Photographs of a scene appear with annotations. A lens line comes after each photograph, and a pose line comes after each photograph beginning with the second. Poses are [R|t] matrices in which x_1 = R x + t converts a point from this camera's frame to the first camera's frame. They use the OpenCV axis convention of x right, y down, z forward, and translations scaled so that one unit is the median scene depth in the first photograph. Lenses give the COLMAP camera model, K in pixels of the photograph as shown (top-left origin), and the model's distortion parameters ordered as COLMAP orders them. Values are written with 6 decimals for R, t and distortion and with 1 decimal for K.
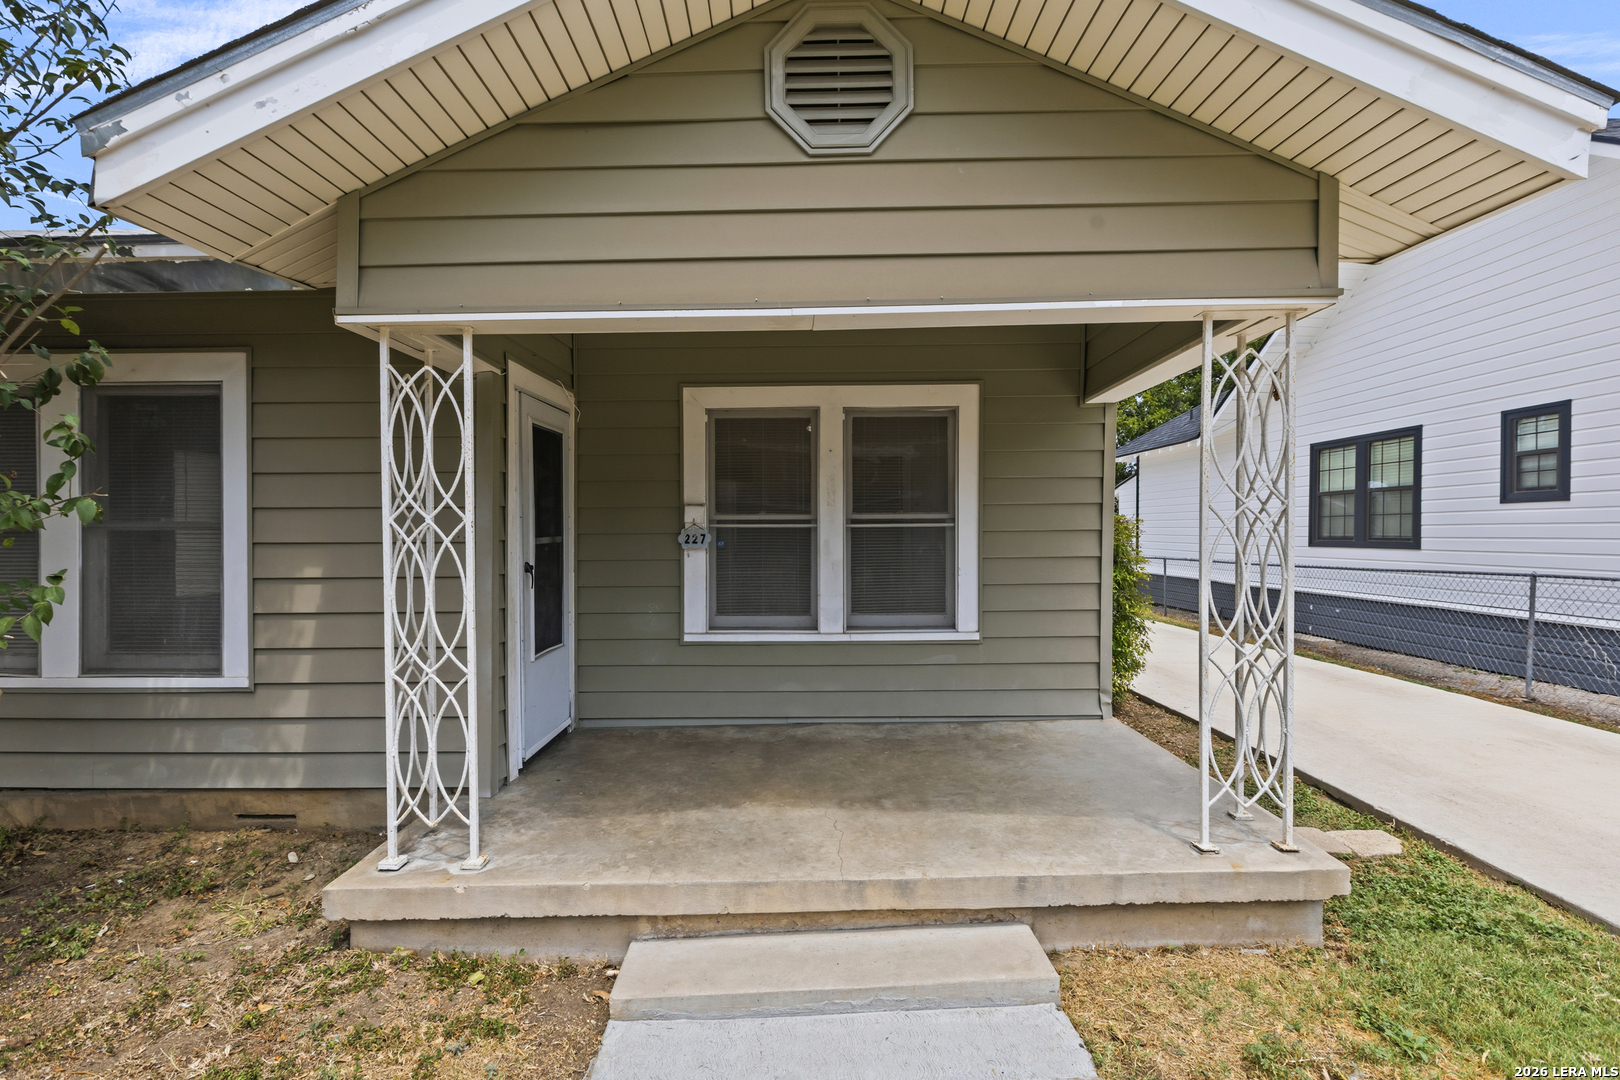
lens RADIAL K [[741.0, 0, 803.7], [0, 741.0, 542.8], [0, 0, 1]] dist [0.012981, -0.001632]
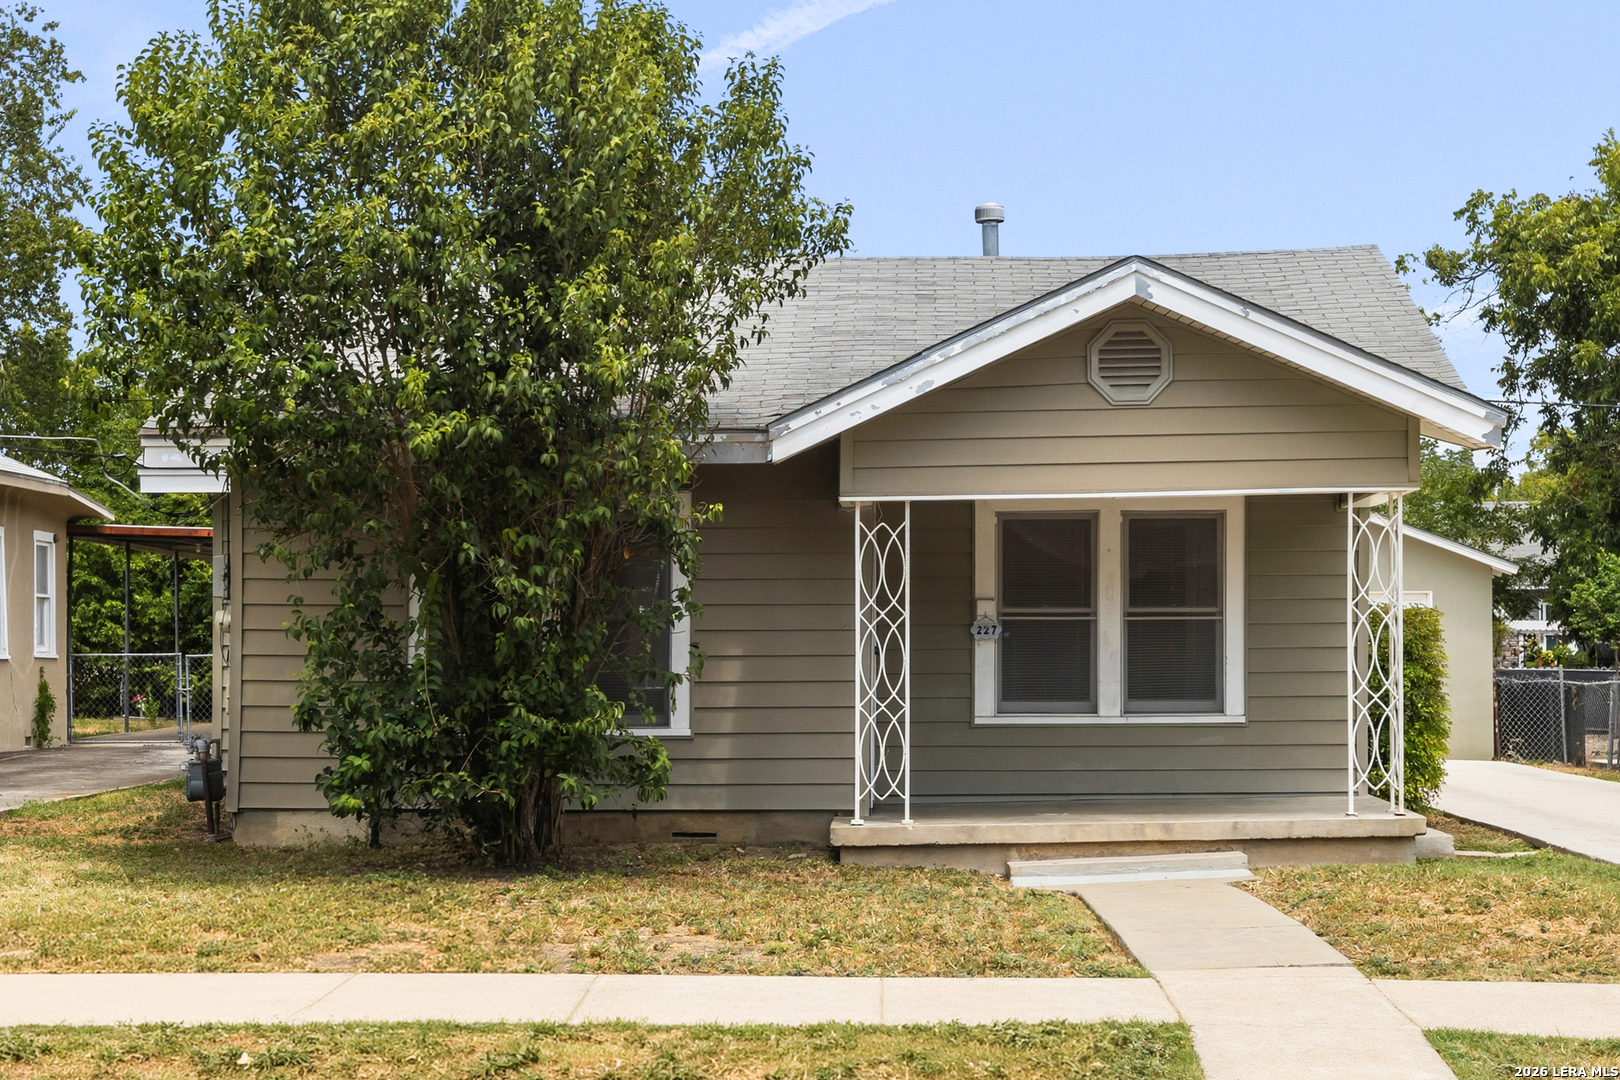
lens RADIAL K [[2528.8, 0, 808.8], [0, 2528.8, 550.3], [0, 0, 1]] dist [-0.037467, 0.000000]
pose [[0.999433, 0.002406, -0.033577, -0.354865], [-0.004063, 0.998771, -0.049393, 0.079037], [0.033417, 0.049501, 0.998215, -3.455602]]
